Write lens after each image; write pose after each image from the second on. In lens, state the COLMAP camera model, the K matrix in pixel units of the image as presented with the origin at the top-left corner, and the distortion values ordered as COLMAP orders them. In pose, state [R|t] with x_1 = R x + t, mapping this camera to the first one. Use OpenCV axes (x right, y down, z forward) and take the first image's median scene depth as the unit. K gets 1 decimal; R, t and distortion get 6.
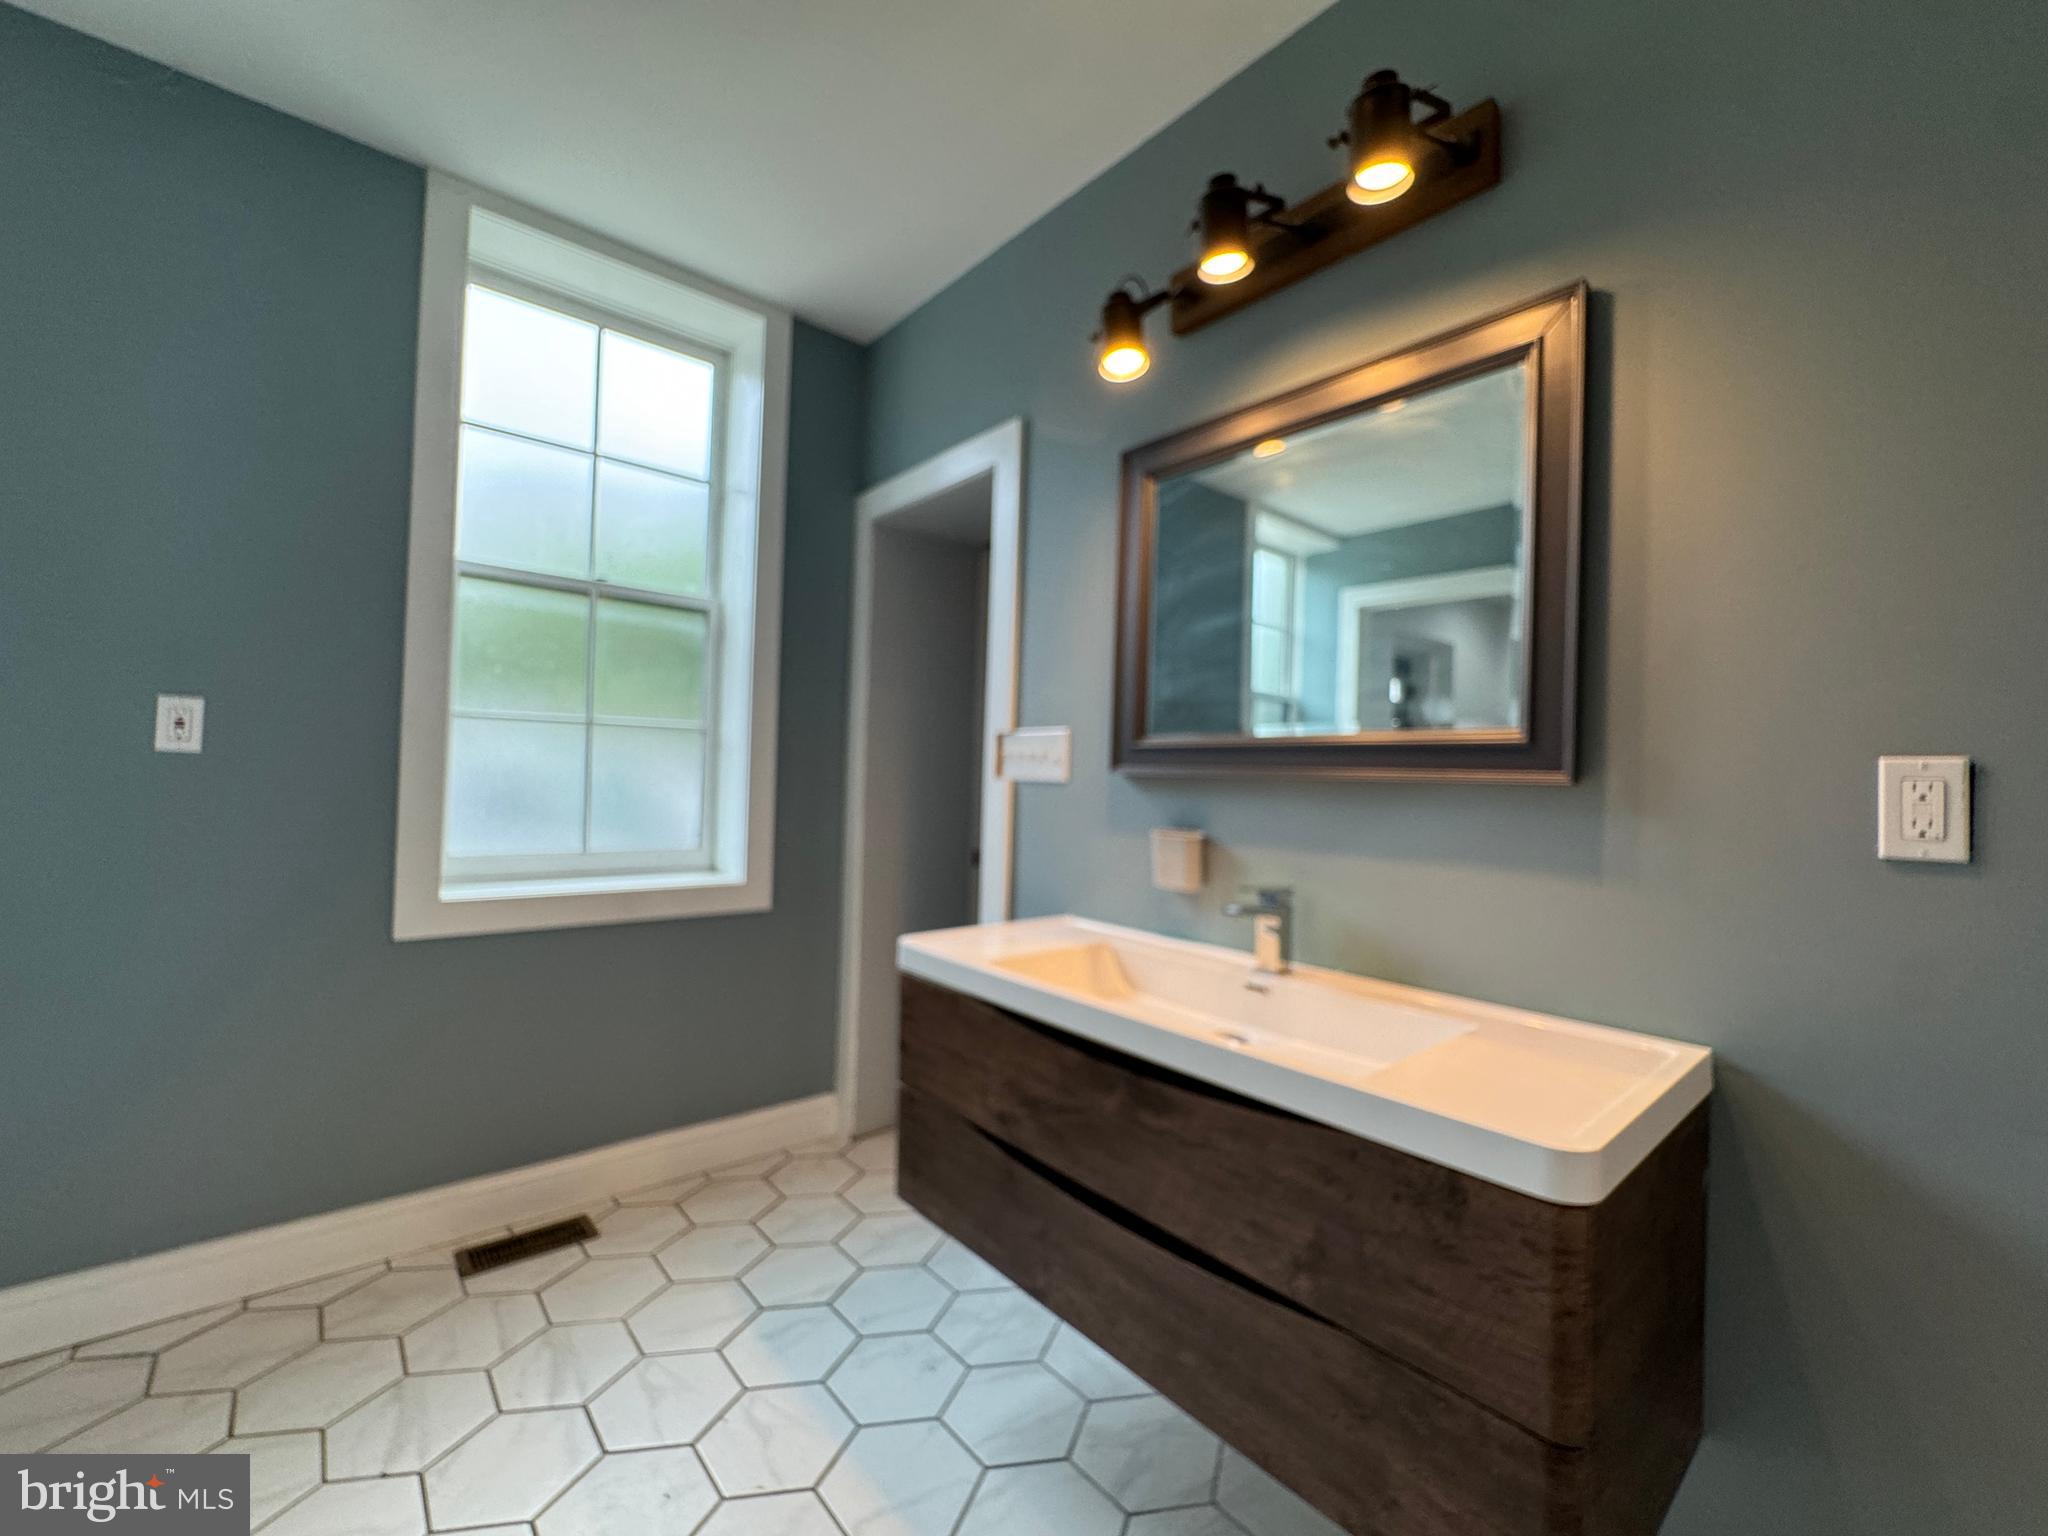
lens RADIAL K [[838.2, 0, 1050.7], [0, 838.2, 769.1], [0, 0, 1]] dist [0.000046, 0.000047]
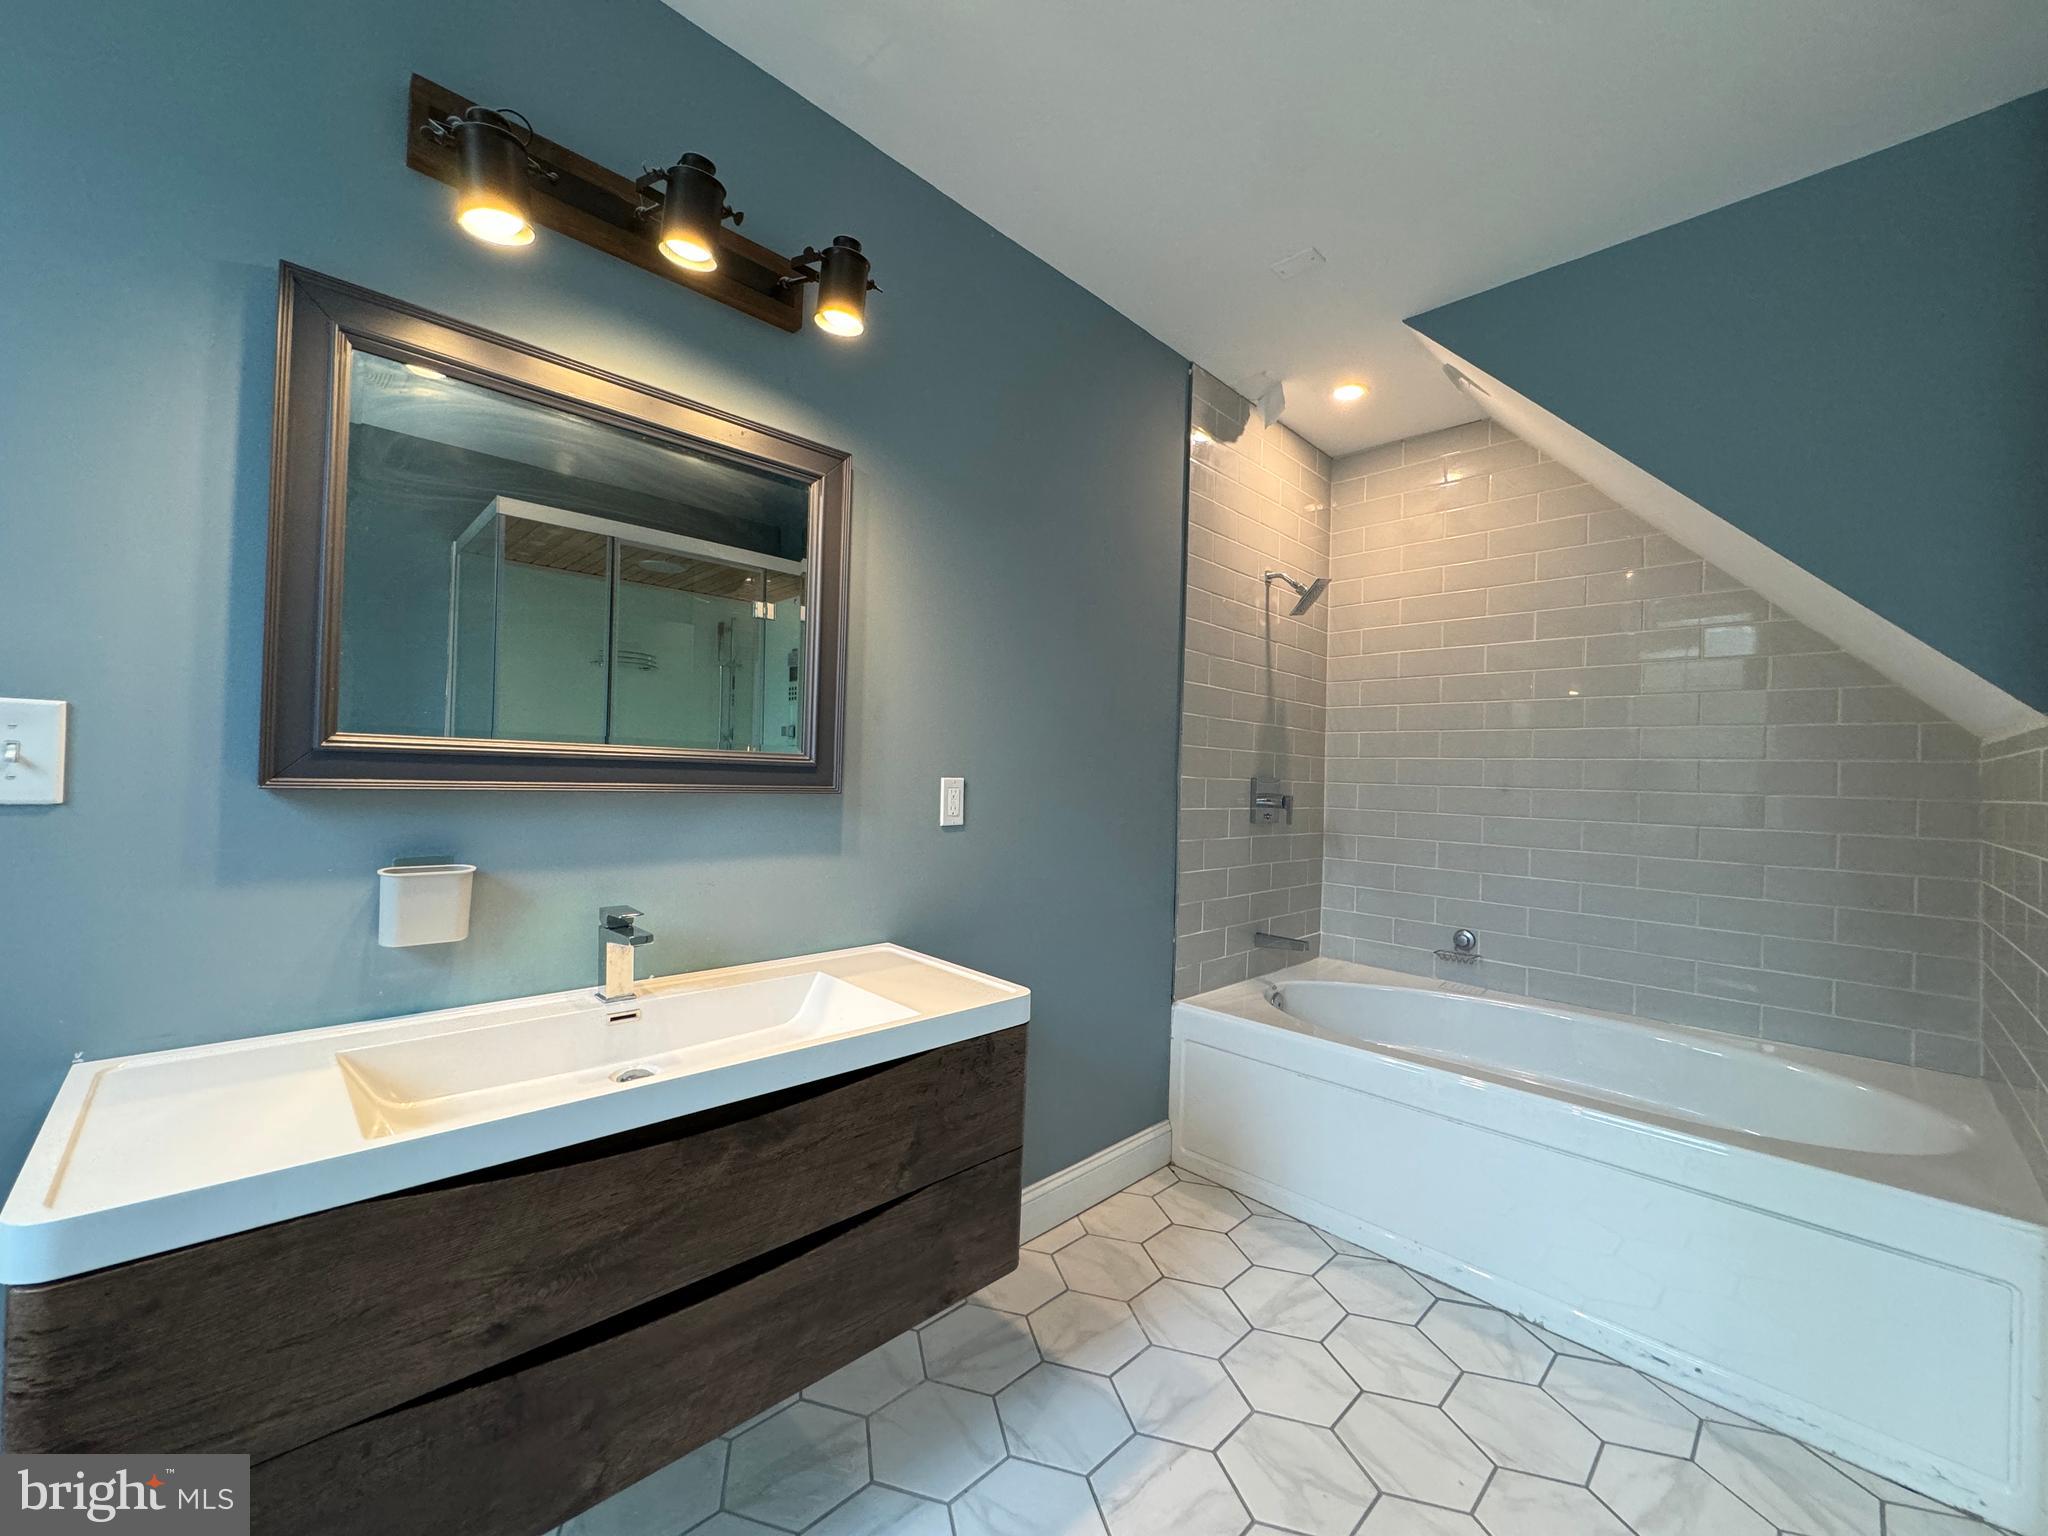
lens RADIAL K [[821.0, 0, 1021.7], [0, 821.0, 769.0], [0, 0, 1]] dist [-0.004134, 0.000289]
pose [[-0.051275, -0.024410, 0.998386, -0.751283], [-0.040513, 0.998929, 0.022342, -0.063111], [-0.997862, -0.039302, -0.052209, 0.669309]]
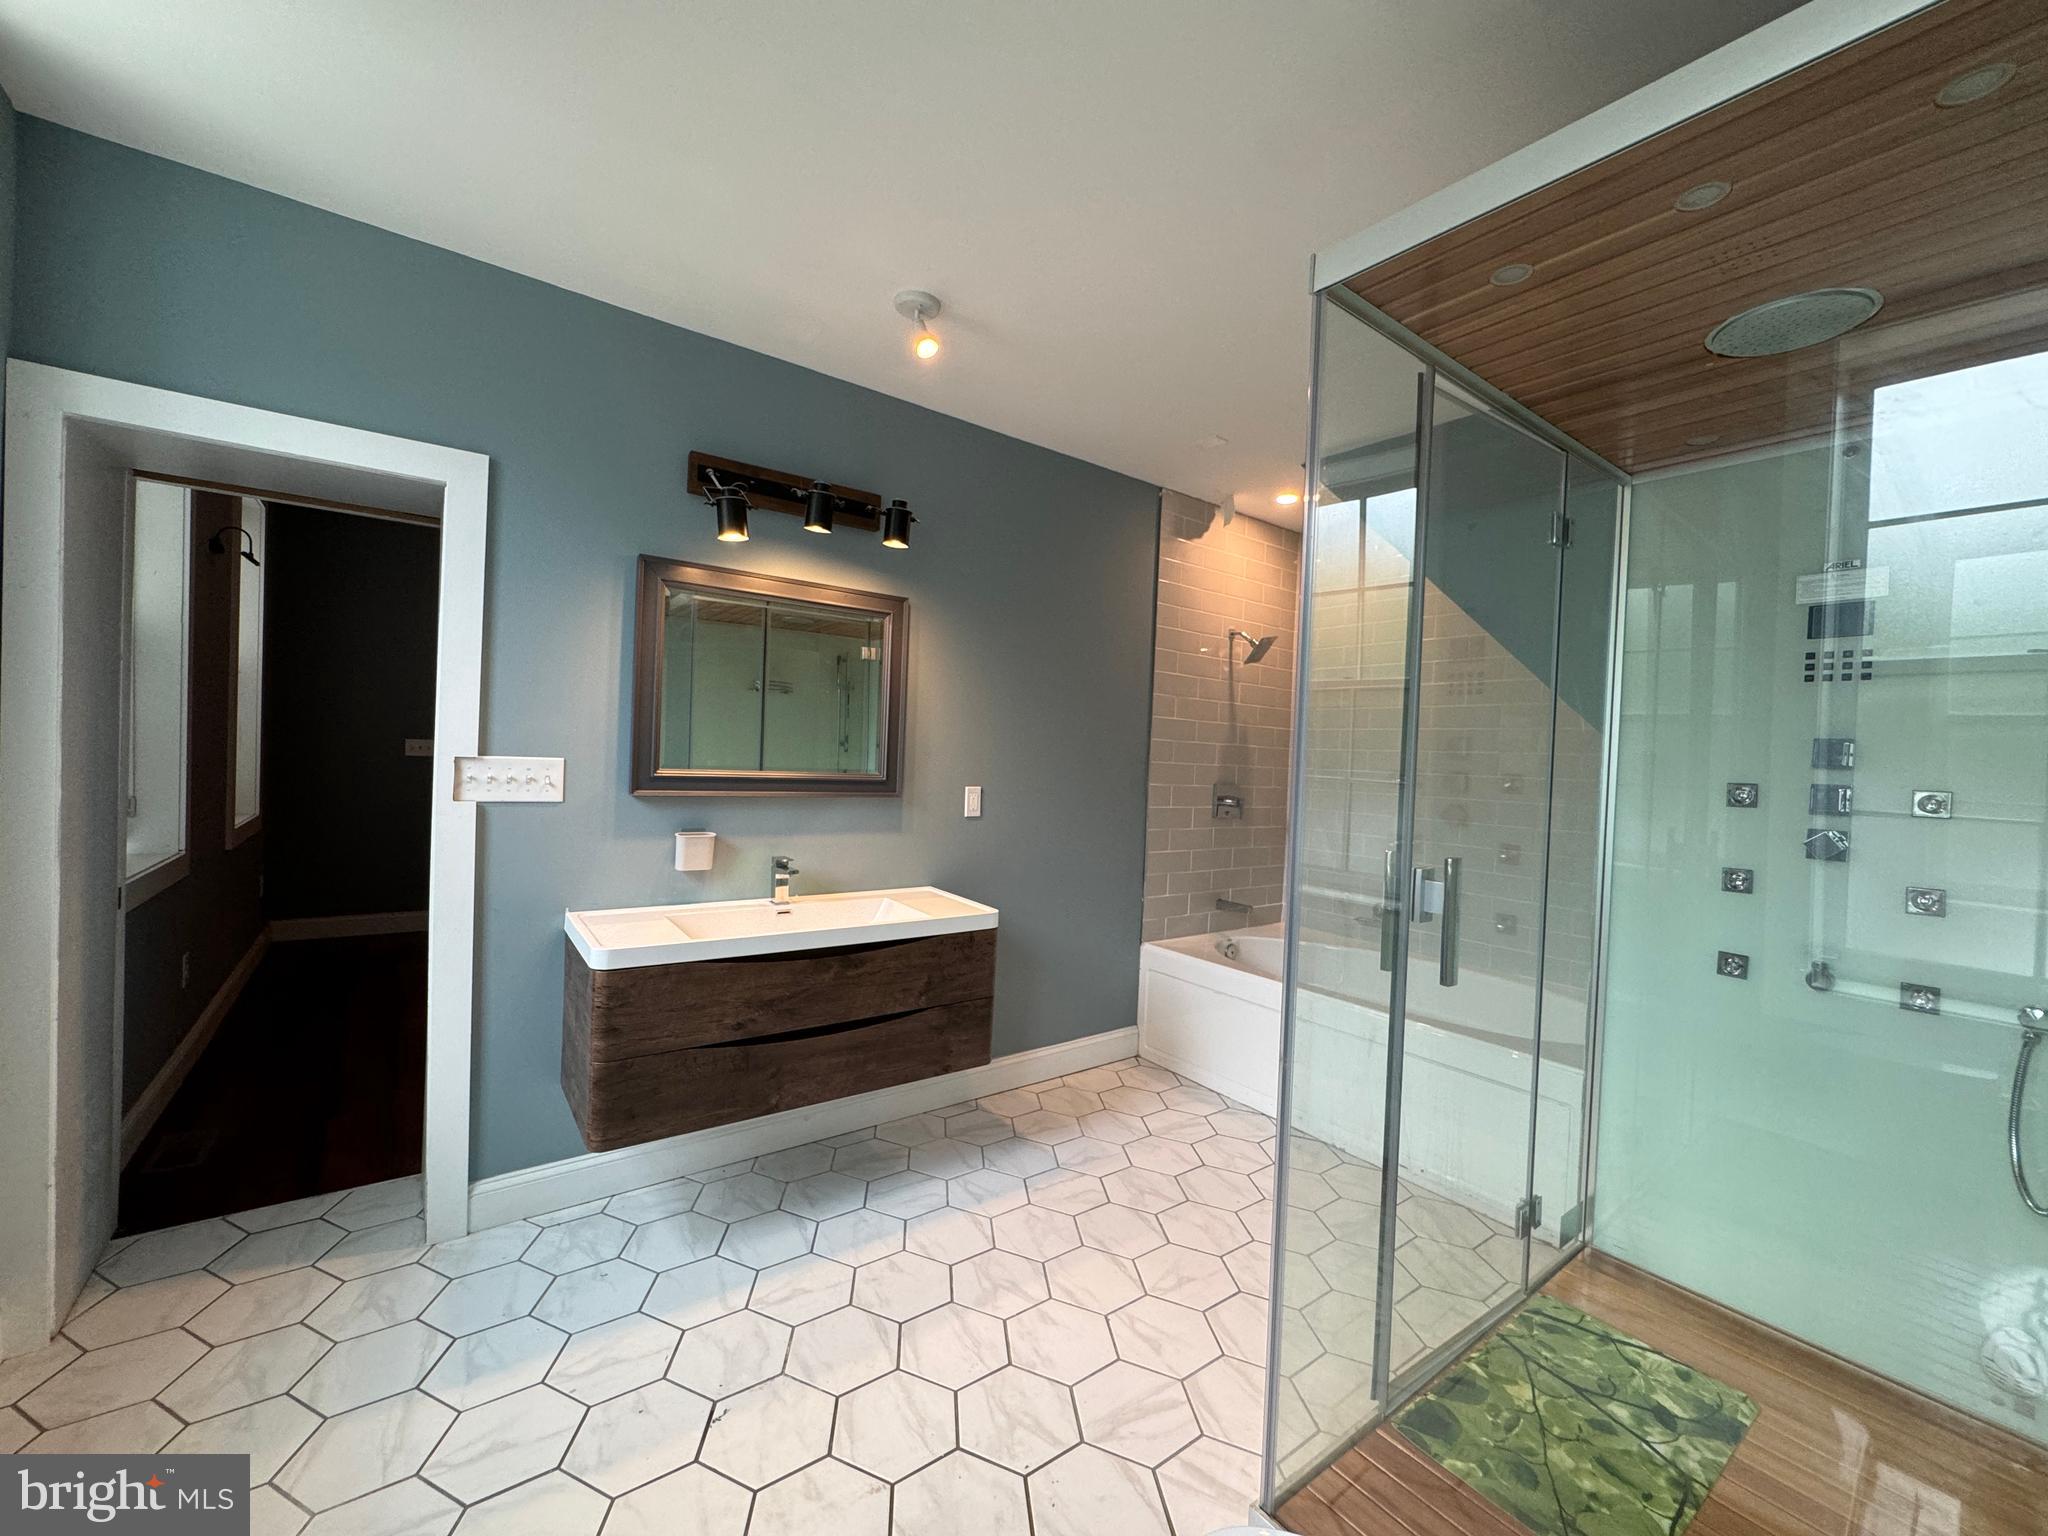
lens RADIAL K [[821.0, 0, 1021.7], [0, 821.0, 769.0], [0, 0, 1]] dist [-0.004134, 0.000289]
pose [[0.084826, -0.042022, 0.995509, -1.623418], [-0.047688, 0.997794, 0.046181, -0.177872], [-0.995254, -0.051391, 0.082635, 0.380229]]
